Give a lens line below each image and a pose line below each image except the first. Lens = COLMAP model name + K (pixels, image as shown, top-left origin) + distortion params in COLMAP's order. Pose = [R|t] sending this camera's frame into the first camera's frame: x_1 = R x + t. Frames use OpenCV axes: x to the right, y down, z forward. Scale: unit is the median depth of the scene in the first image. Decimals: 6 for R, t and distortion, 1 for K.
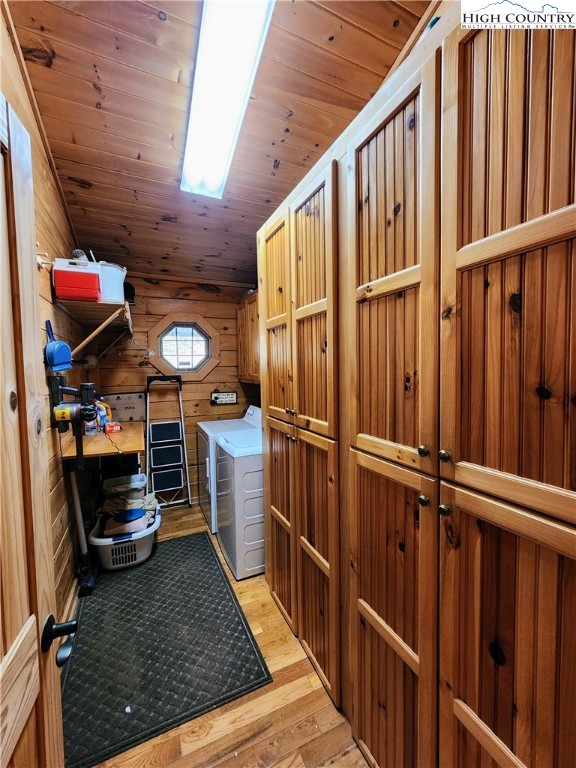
lens RADIAL K [[316.1, 0, 289.3], [0, 316.1, 382.7], [0, 0, 1]] dist [-0.001301, 0.000033]
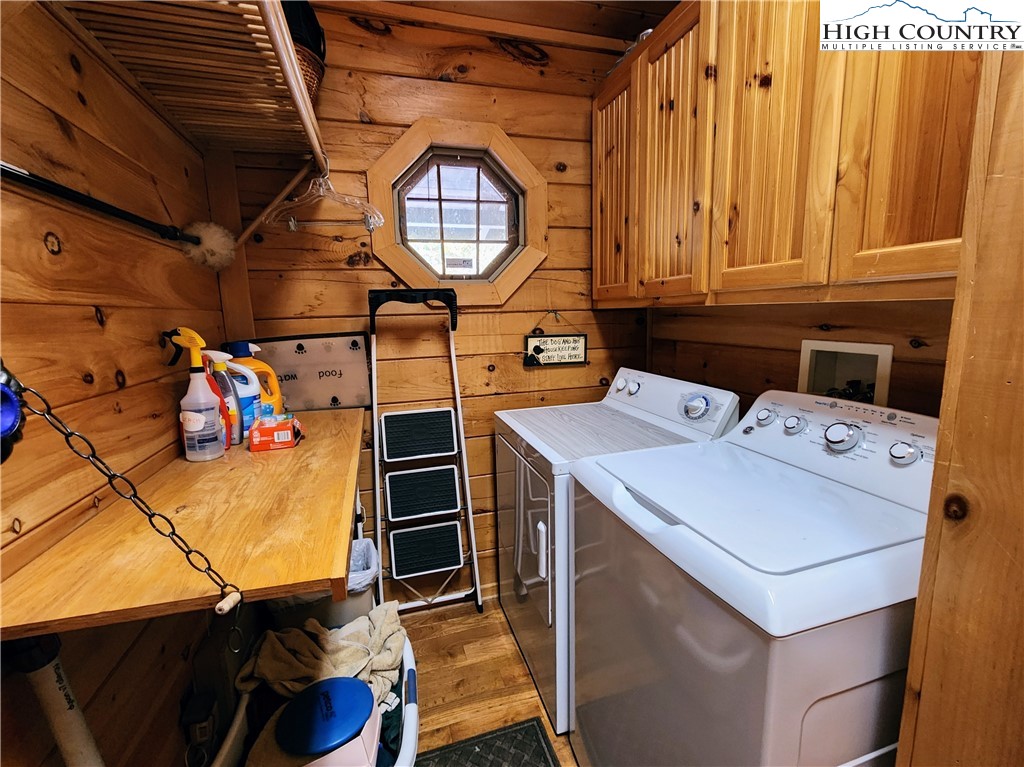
lens RADIAL K [[421.4, 0, 505.5], [0, 421.4, 379.1], [0, 0, 1]] dist [-0.001301, 0.000033]
pose [[0.989518, 0.010065, -0.144061, -0.205883], [0.005129, 0.994490, 0.104709, 0.031315], [0.144322, -0.104350, 0.984013, 0.495643]]
